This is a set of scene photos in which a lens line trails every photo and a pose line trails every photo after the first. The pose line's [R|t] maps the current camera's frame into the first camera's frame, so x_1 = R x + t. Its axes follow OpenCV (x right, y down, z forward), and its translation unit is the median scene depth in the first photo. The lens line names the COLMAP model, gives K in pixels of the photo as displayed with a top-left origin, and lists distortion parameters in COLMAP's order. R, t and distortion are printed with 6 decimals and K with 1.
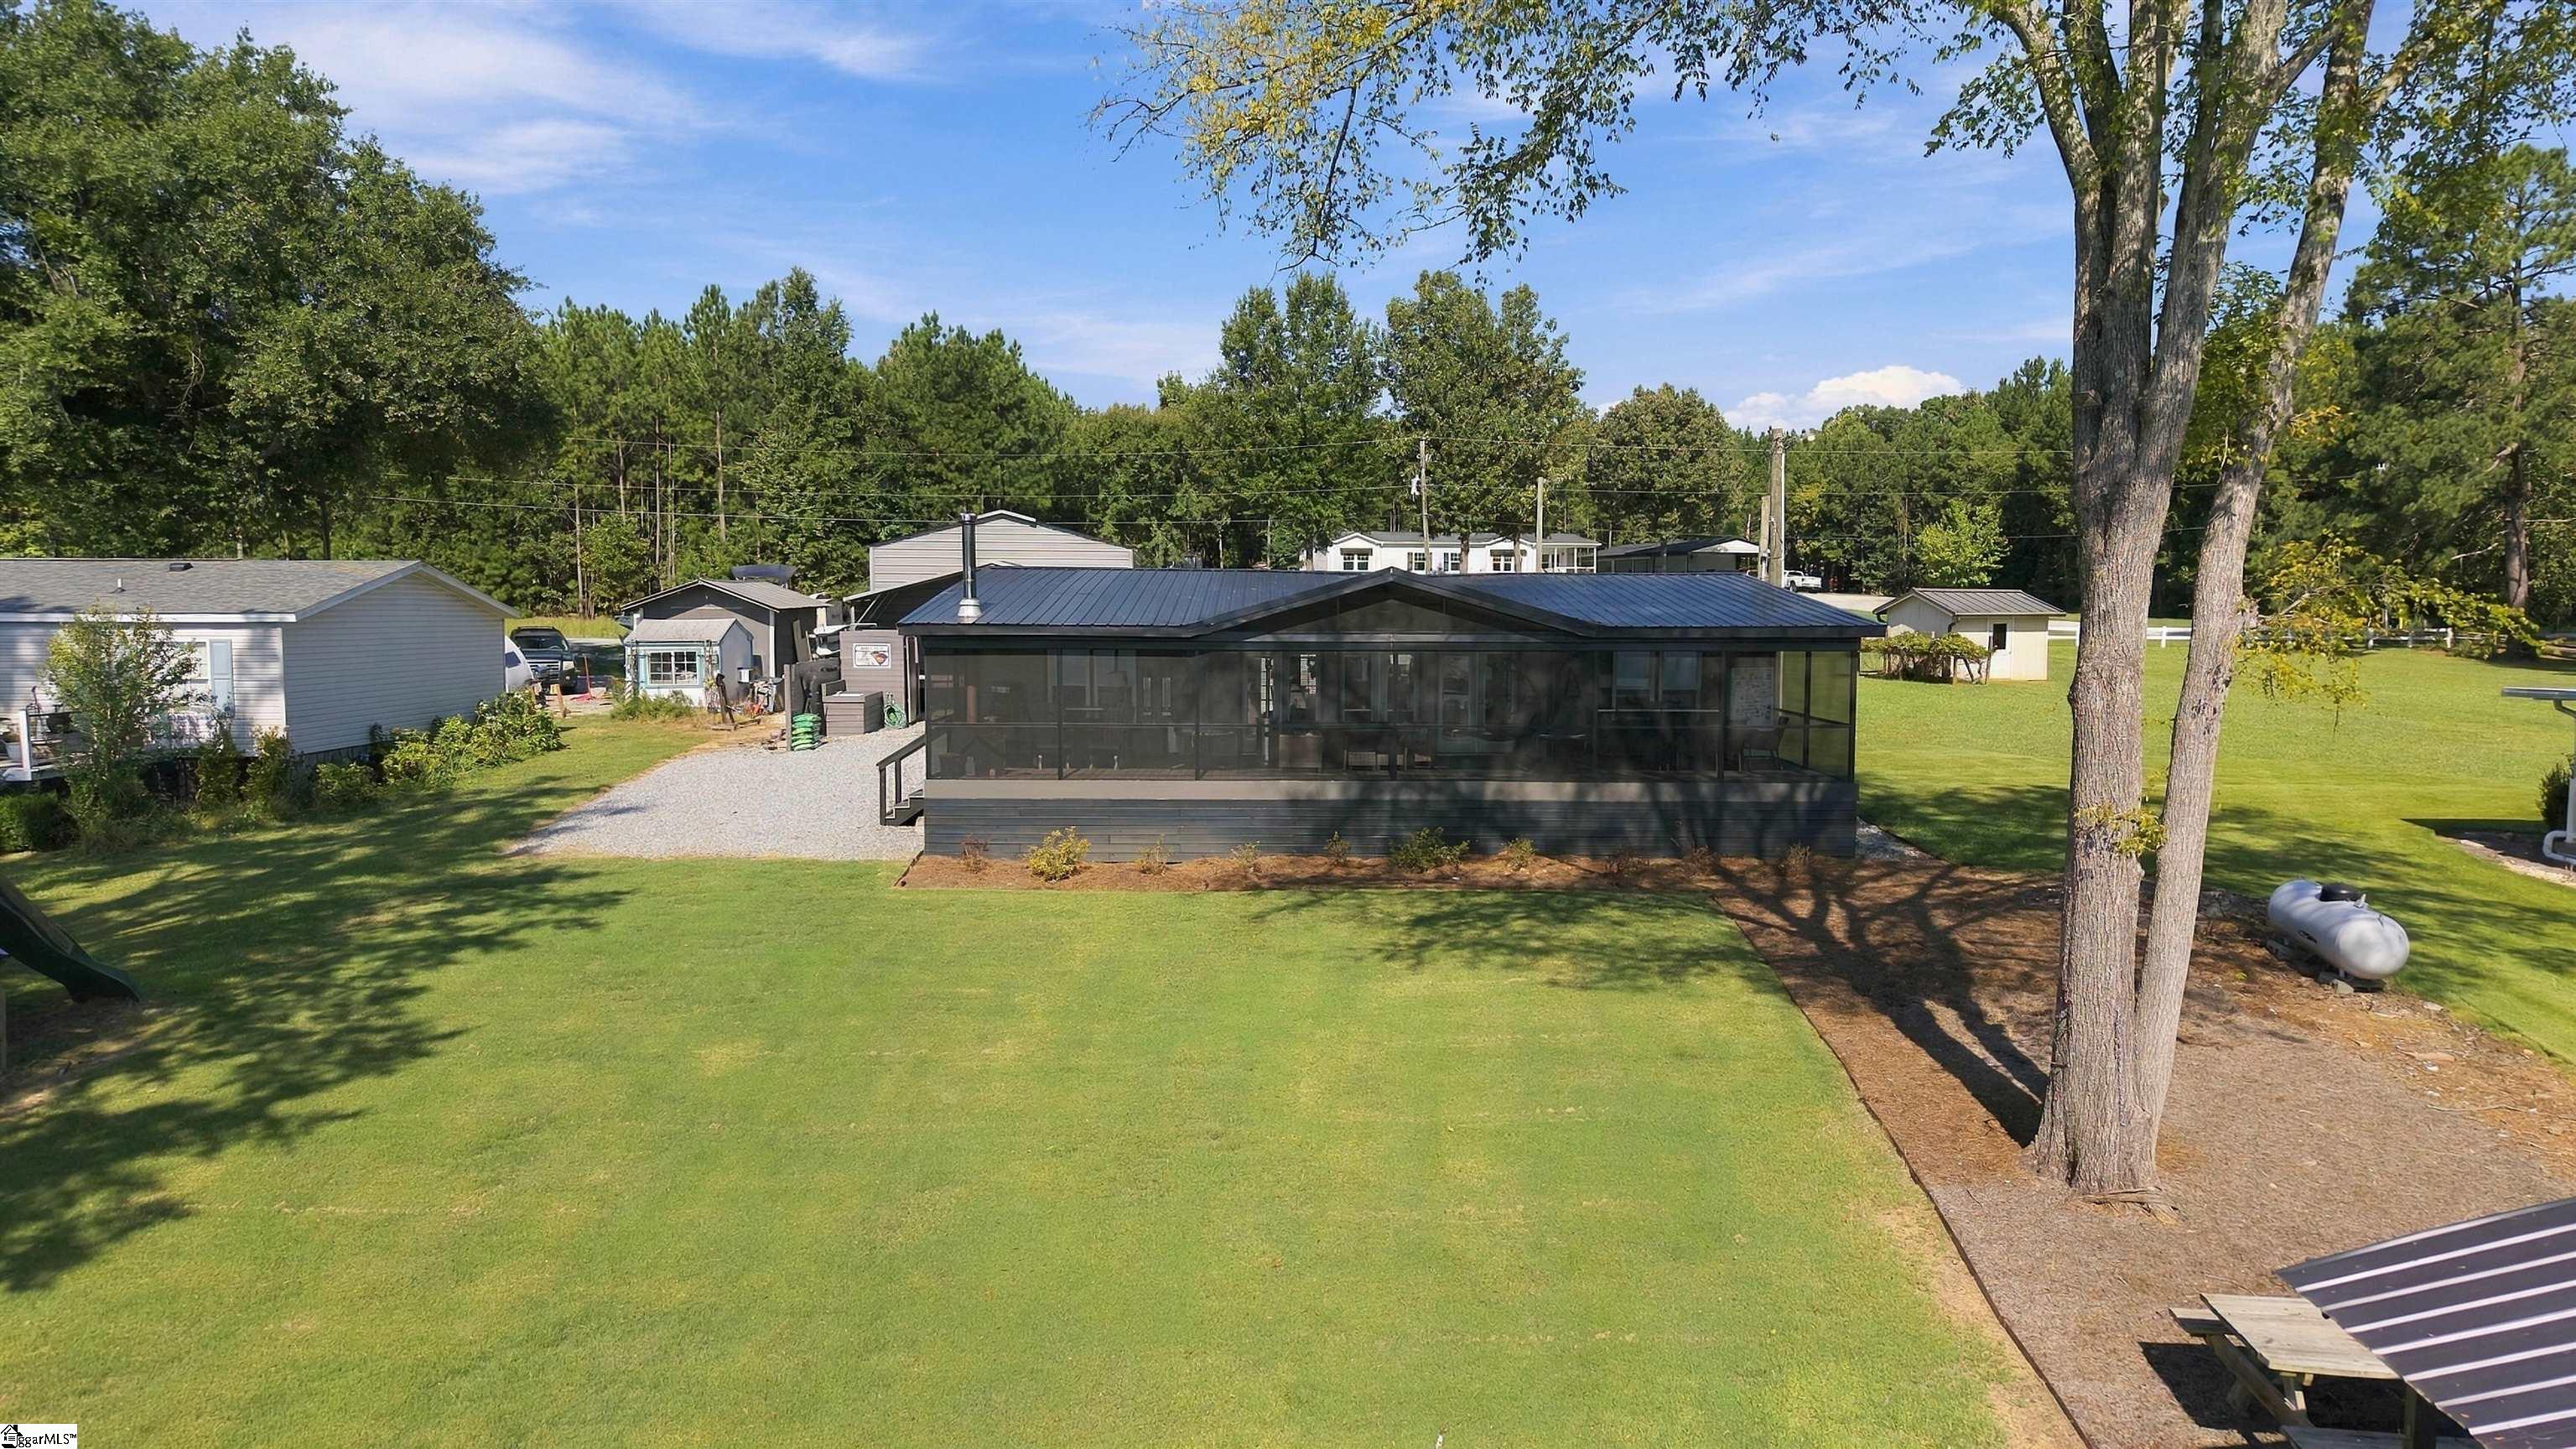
lens RADIAL K [[1682.6, 0, 1275.5], [0, 1682.6, 726.3], [0, 0, 1]] dist [-0.010868, -0.001936]
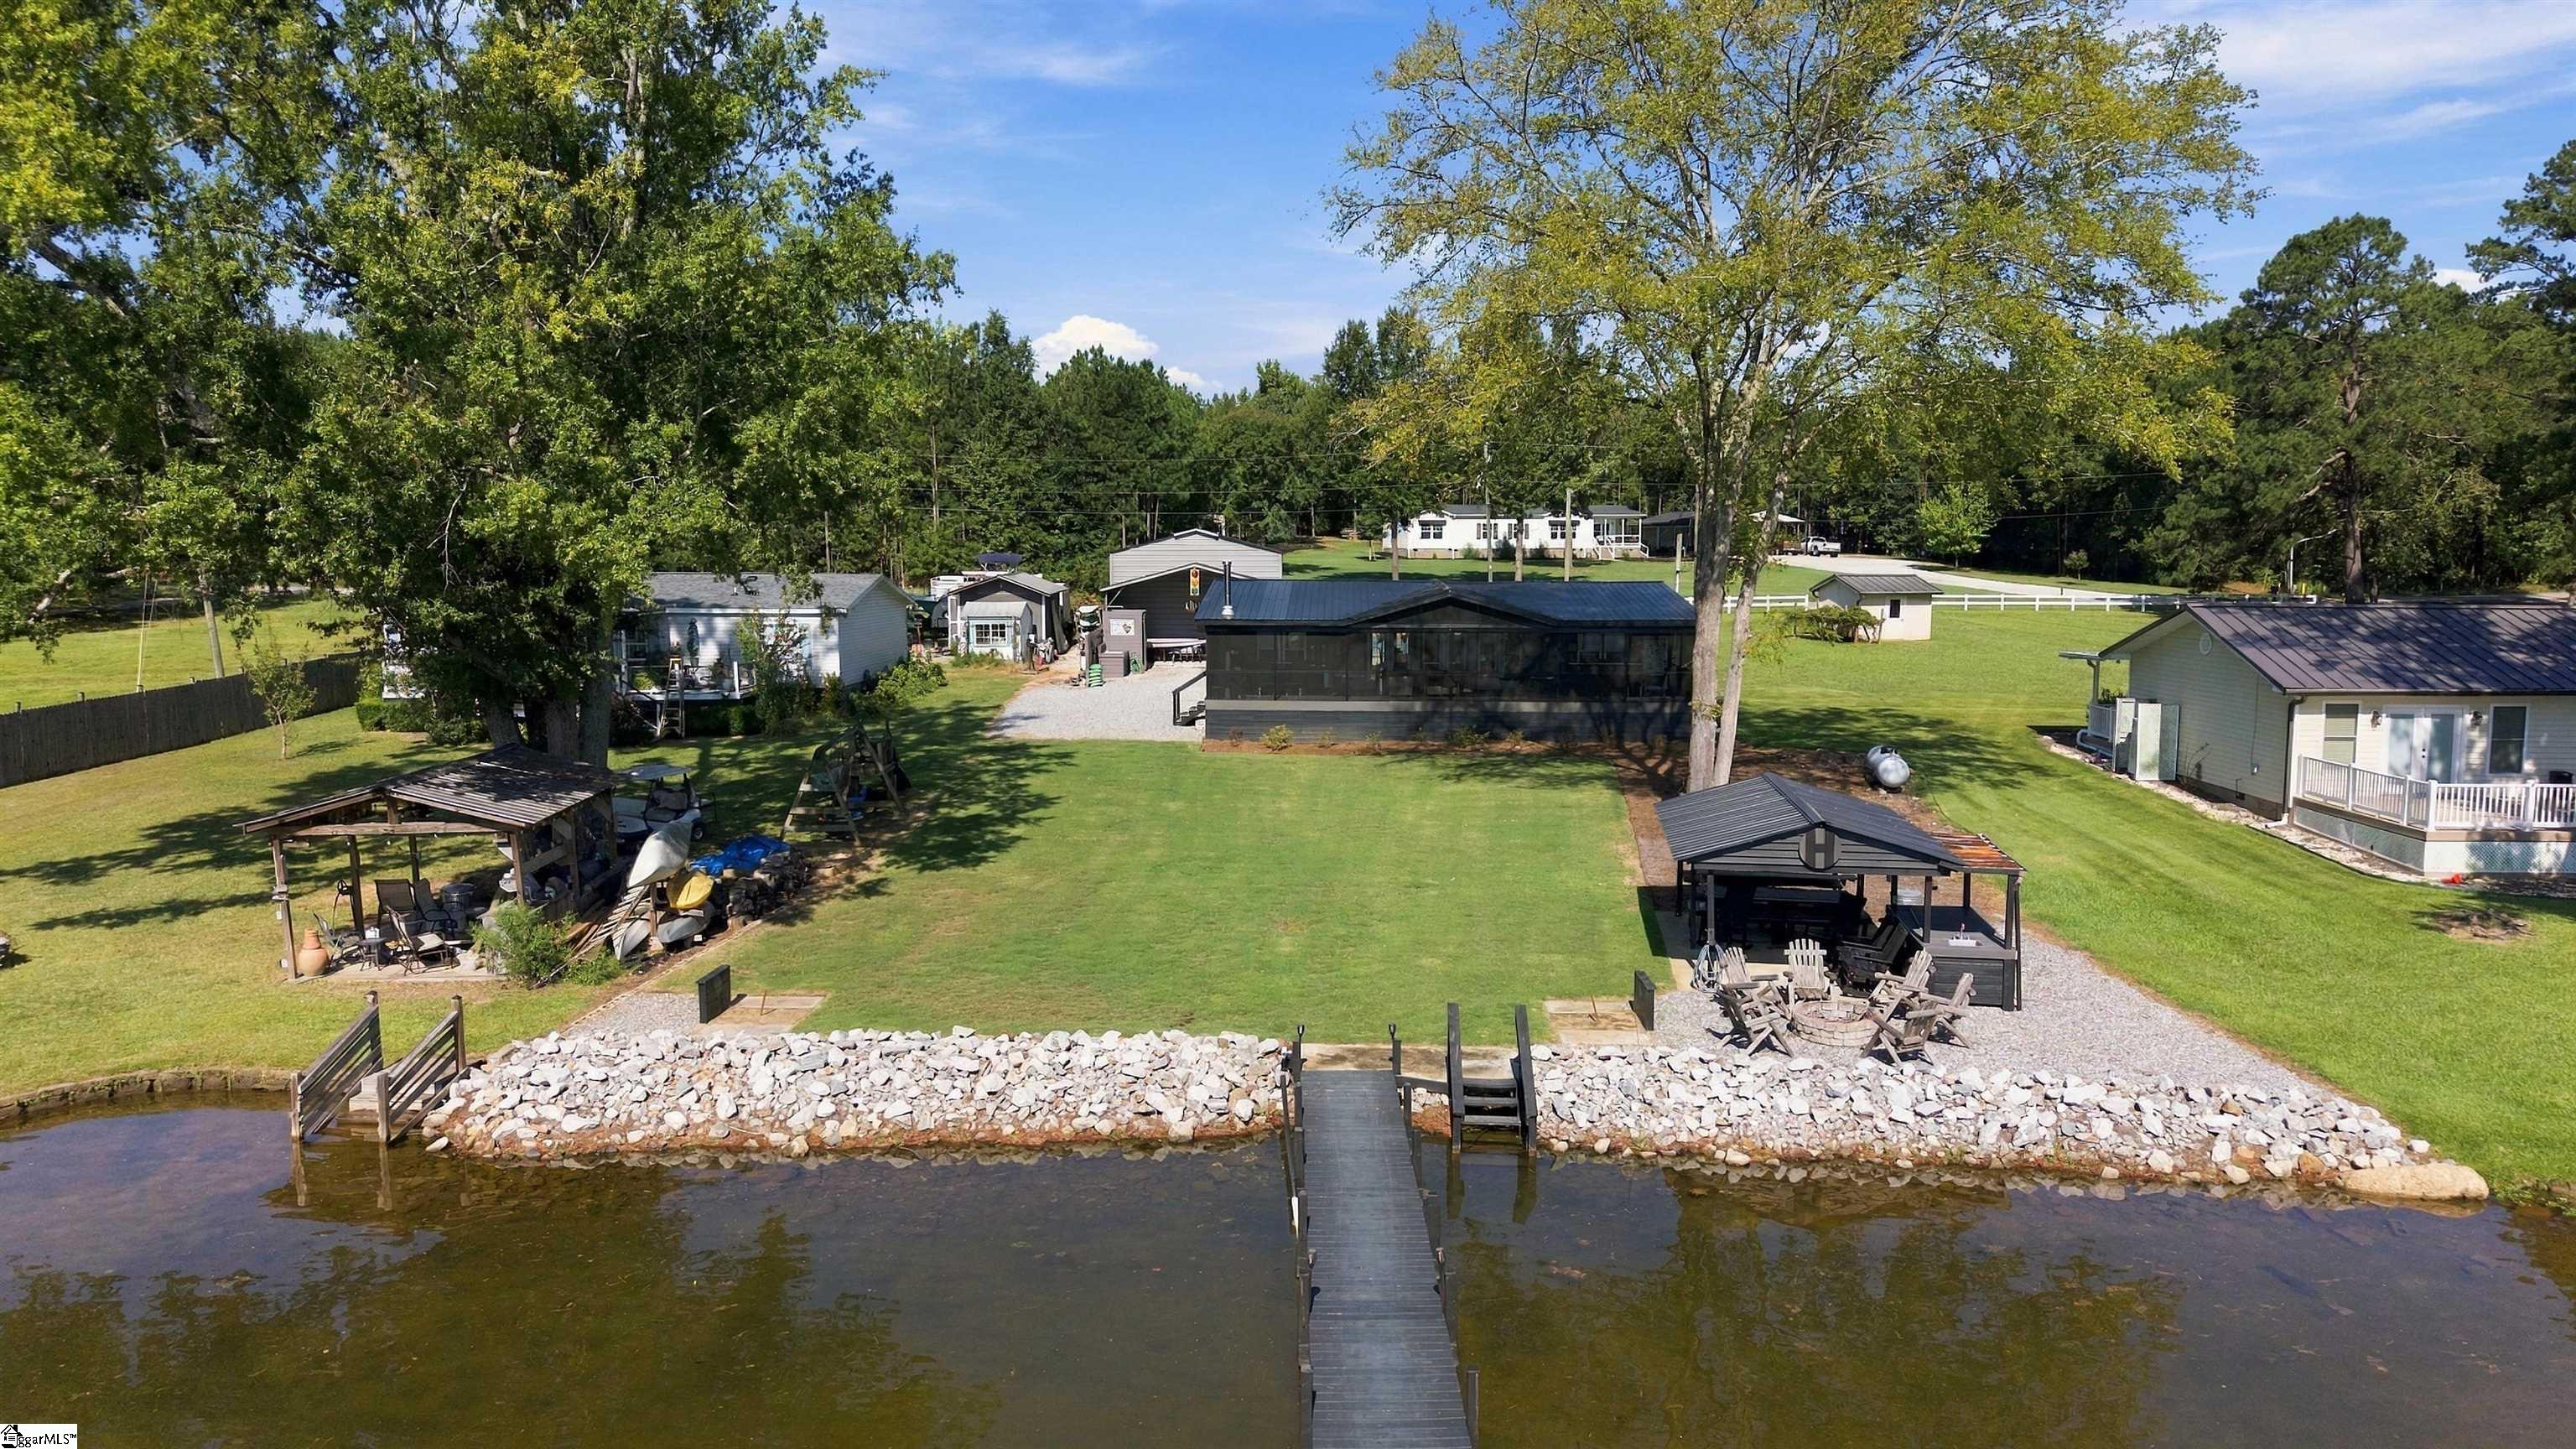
lens RADIAL K [[1692.1, 0, 1294.5], [0, 1692.1, 726.9], [0, 0, 1]] dist [0.002220, -0.002124]
pose [[0.999457, 0.003083, -0.032812, -0.026162], [-0.002038, 0.999490, 0.031856, 0.000784], [0.032893, -0.031772, 0.998954, -0.557482]]
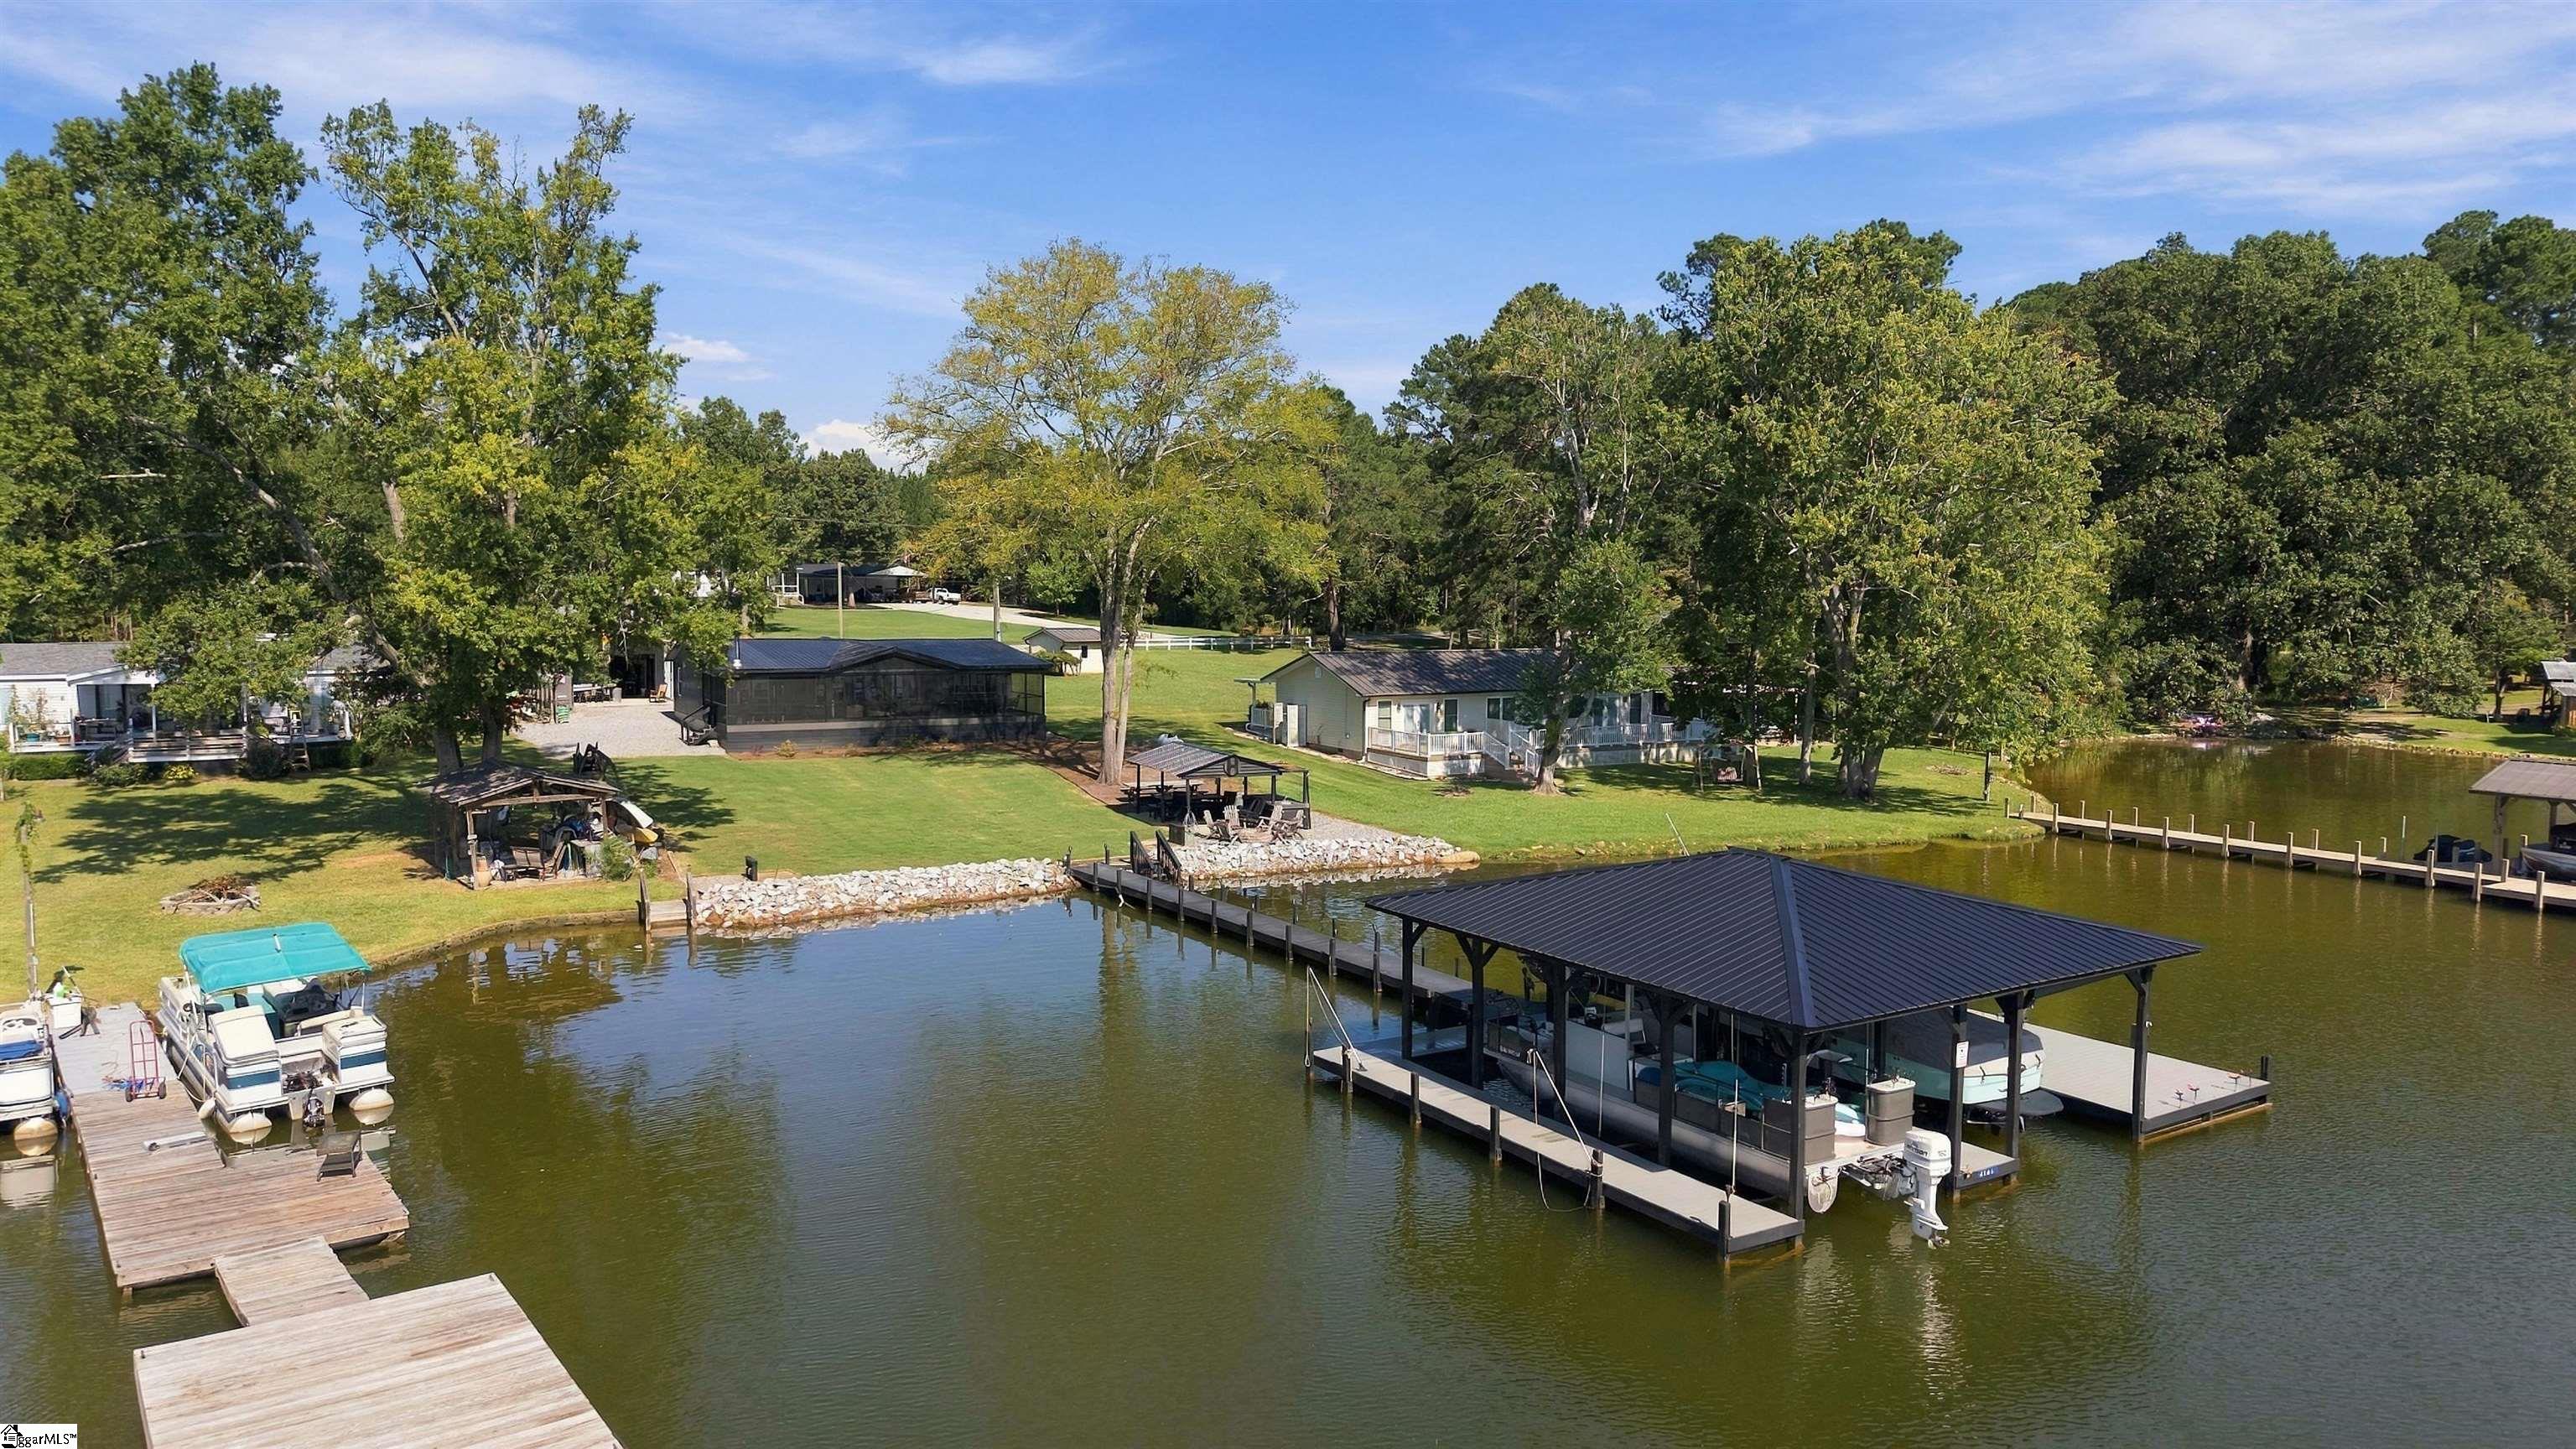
lens RADIAL K [[1692.0, 0, 1291.9], [0, 1692.0, 729.5], [0, 0, 1]] dist [0.006134, -0.038355]
pose [[0.861668, -0.038294, 0.506025, -0.512642], [0.031616, 0.999263, 0.021785, 0.004117], [-0.506486, -0.002773, 0.862243, -1.164234]]
